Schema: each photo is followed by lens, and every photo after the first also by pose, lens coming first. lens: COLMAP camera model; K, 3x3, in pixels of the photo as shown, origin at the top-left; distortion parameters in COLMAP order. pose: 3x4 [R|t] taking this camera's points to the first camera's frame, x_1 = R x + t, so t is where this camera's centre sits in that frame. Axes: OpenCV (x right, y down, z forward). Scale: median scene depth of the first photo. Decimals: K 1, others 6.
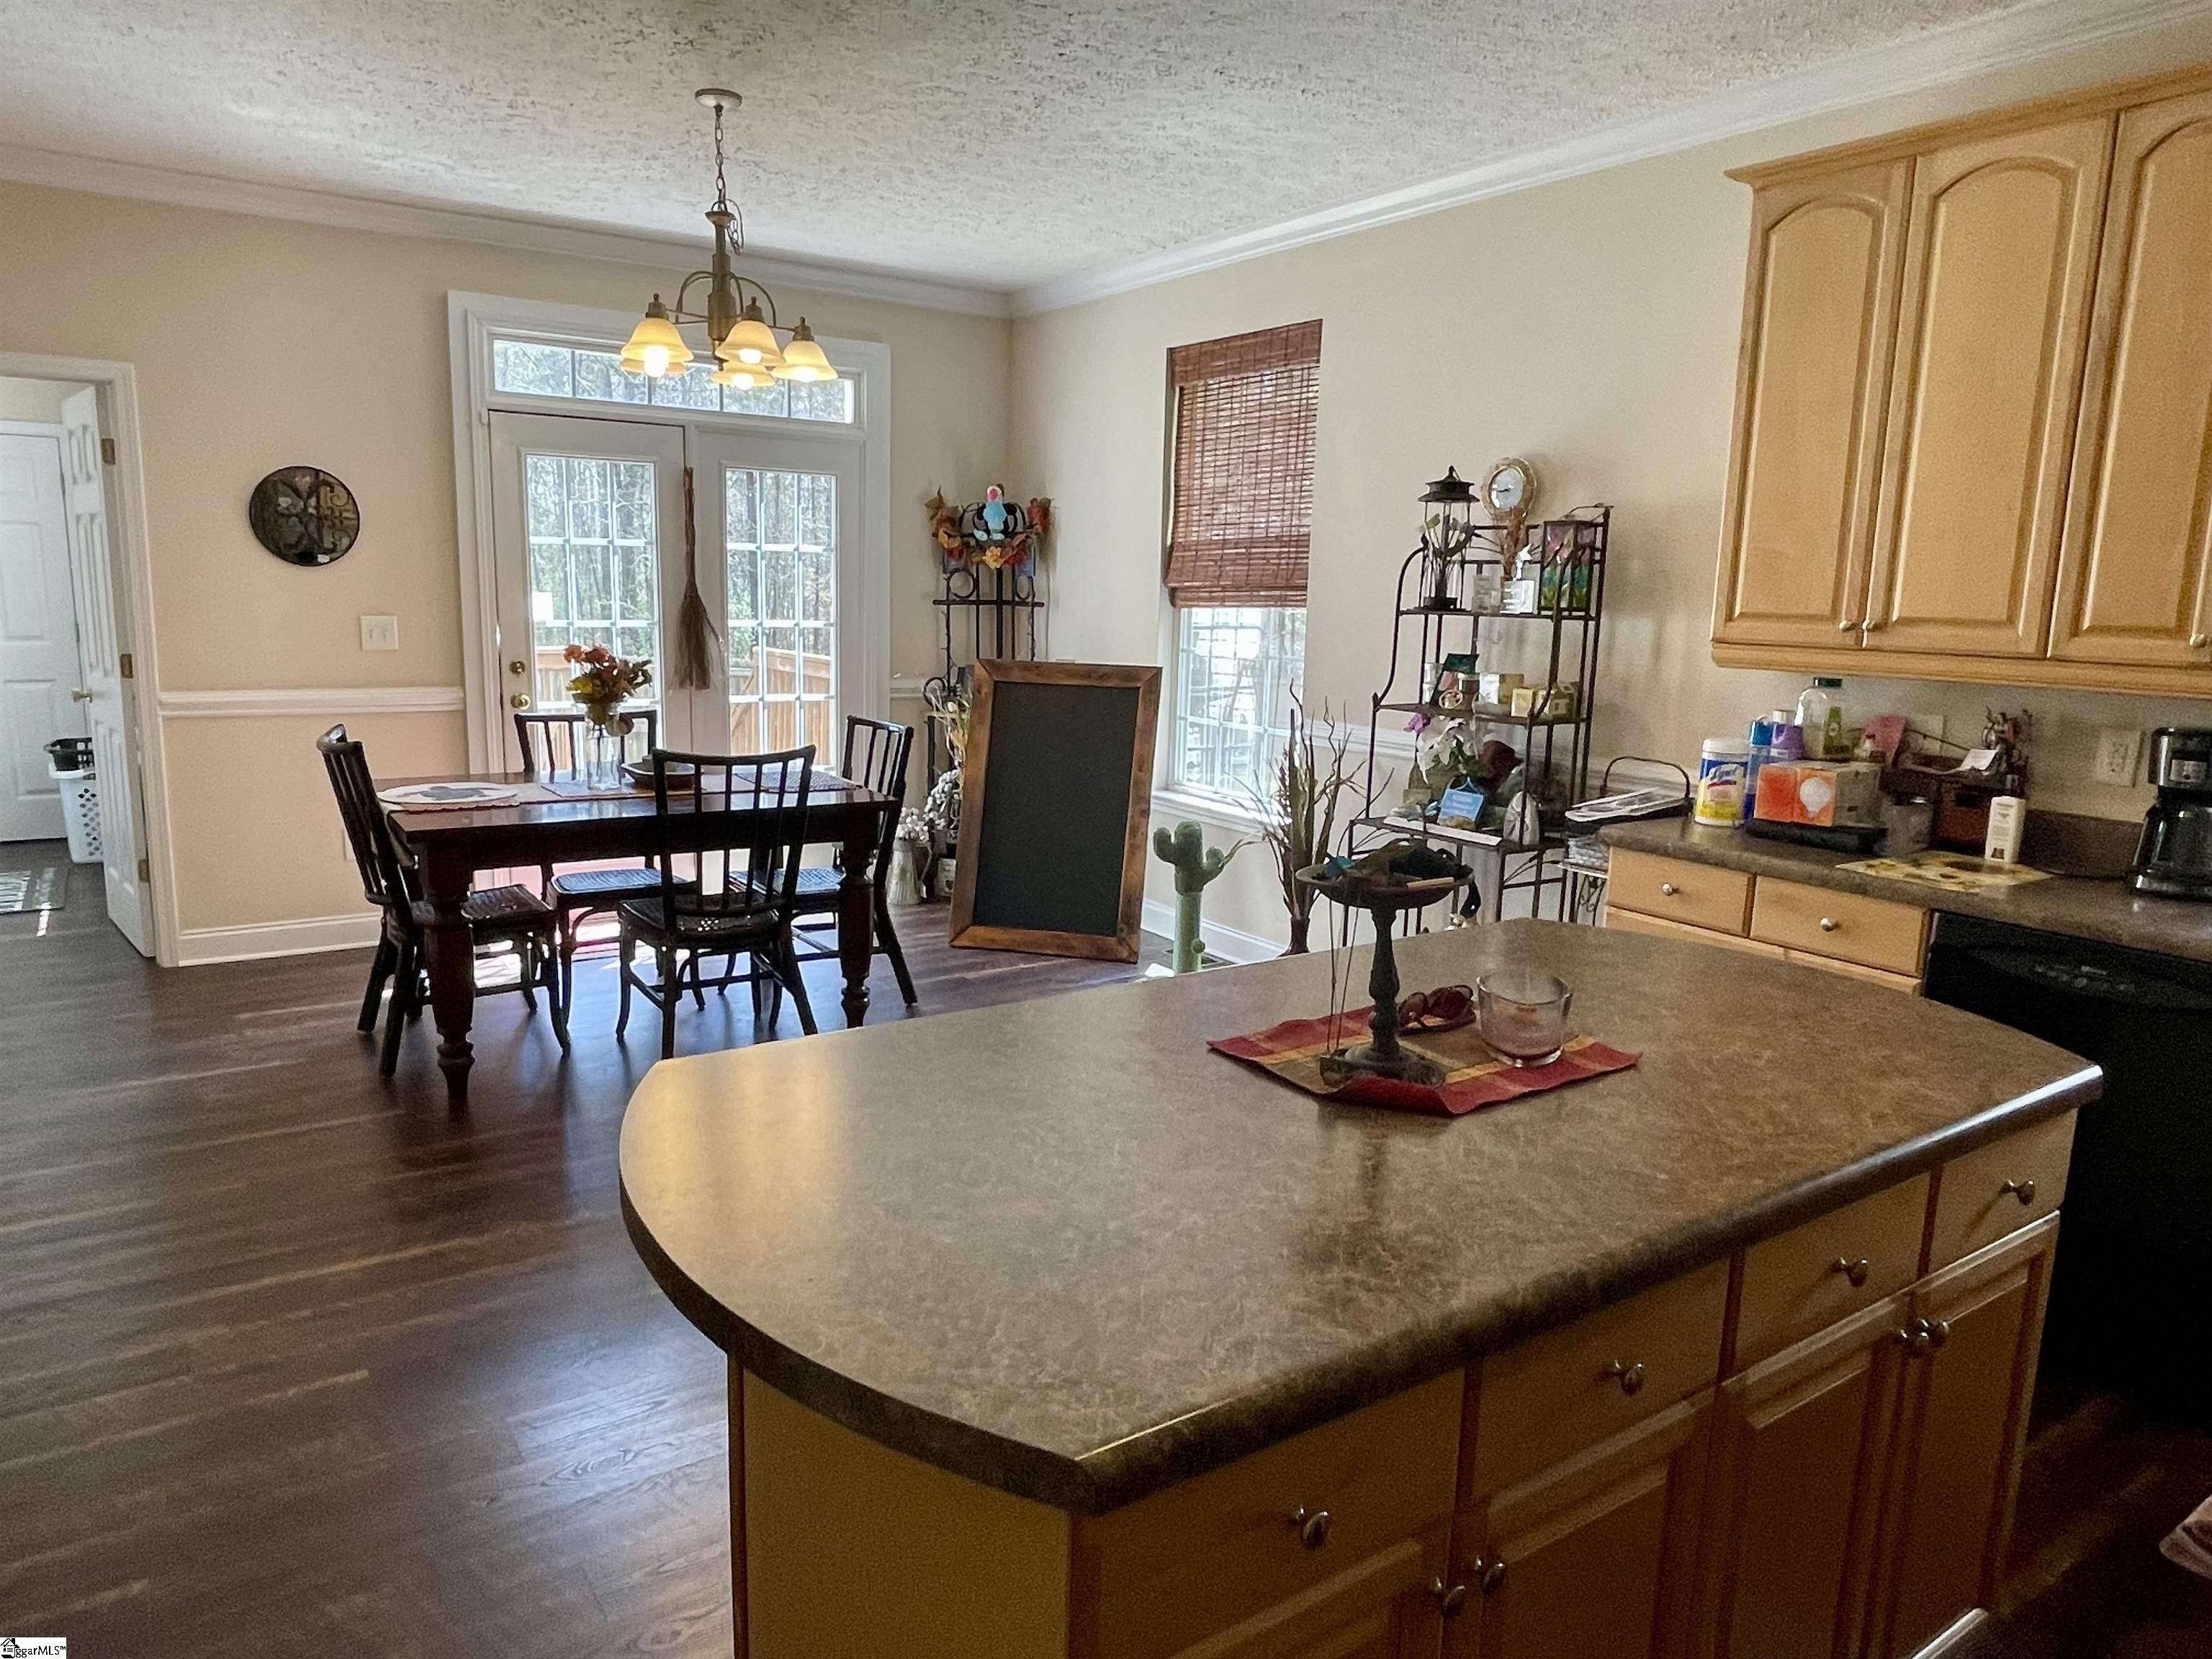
lens RADIAL K [[1423.2, 0, 1090.3], [0, 1423.2, 818.1], [0, 0, 1]] dist [0.007497, -0.002500]
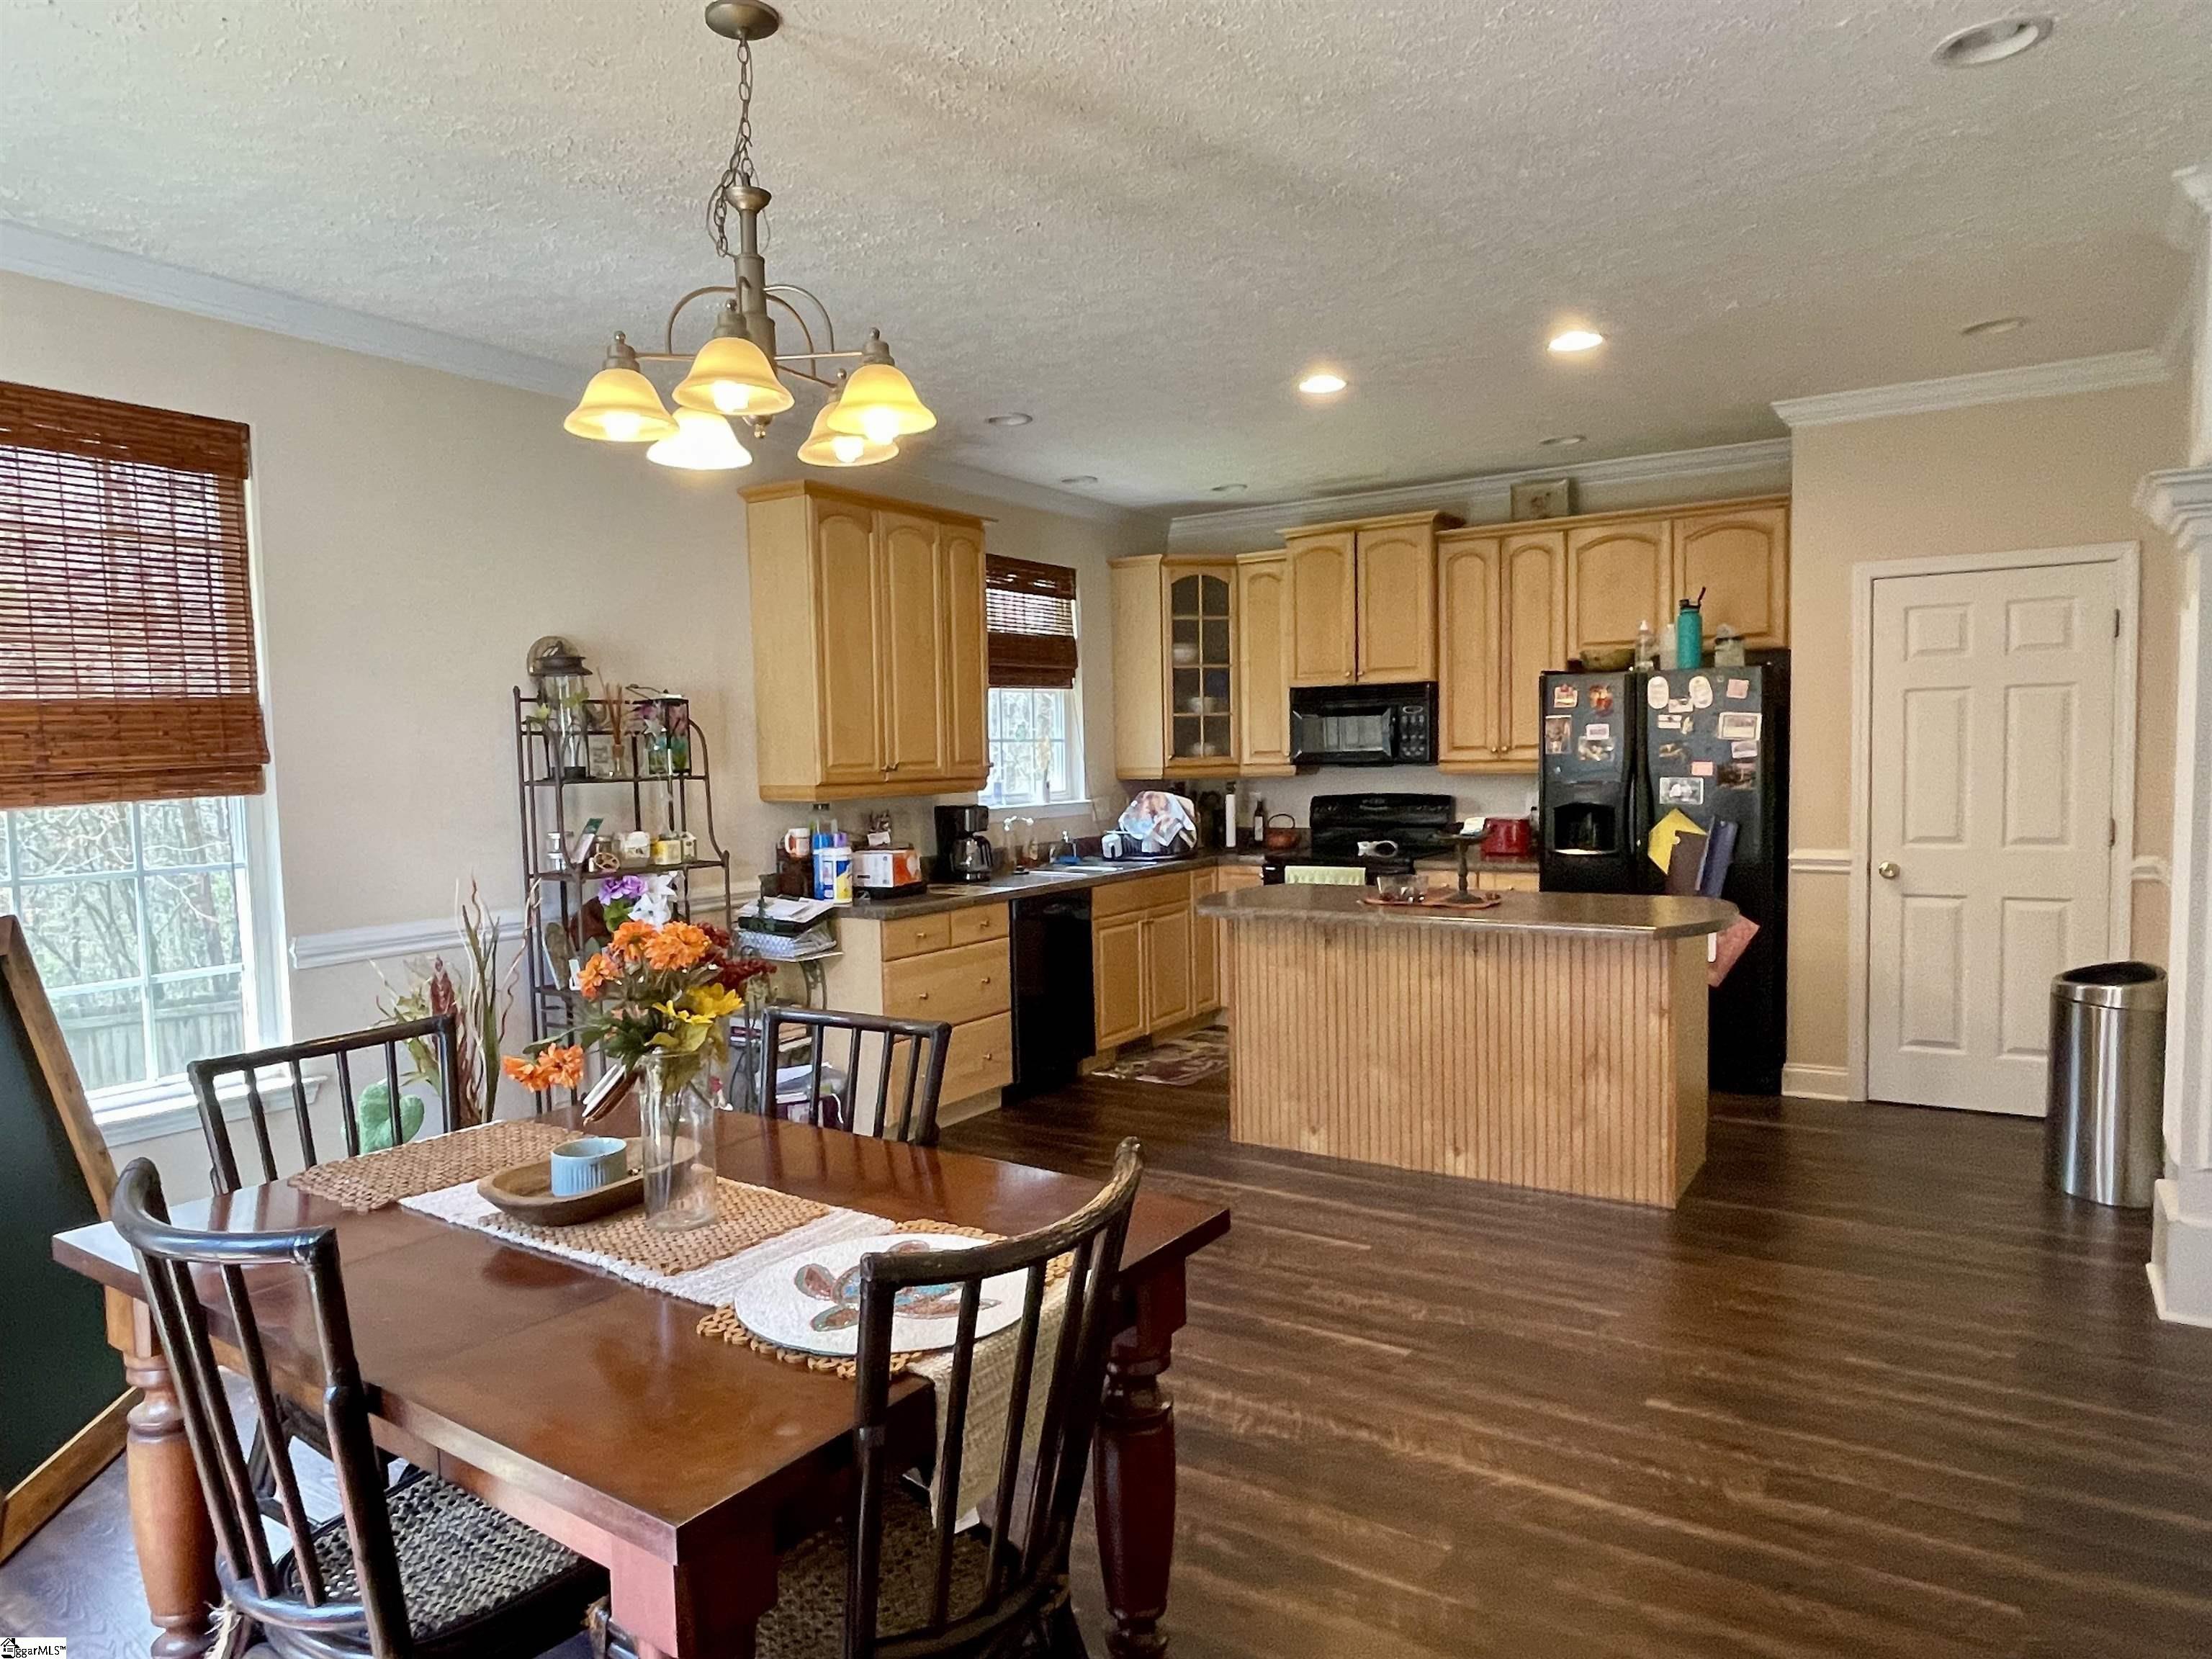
lens RADIAL K [[1367.3, 0, 1106.0], [0, 1367.3, 829.5], [0, 0, 1]] dist [0.001016, 0.000185]
pose [[-0.384195, -0.066106, 0.920882, -0.509267], [0.166703, 0.976072, 0.139617, -0.117252], [-0.908078, 0.207154, -0.363982, 0.649990]]
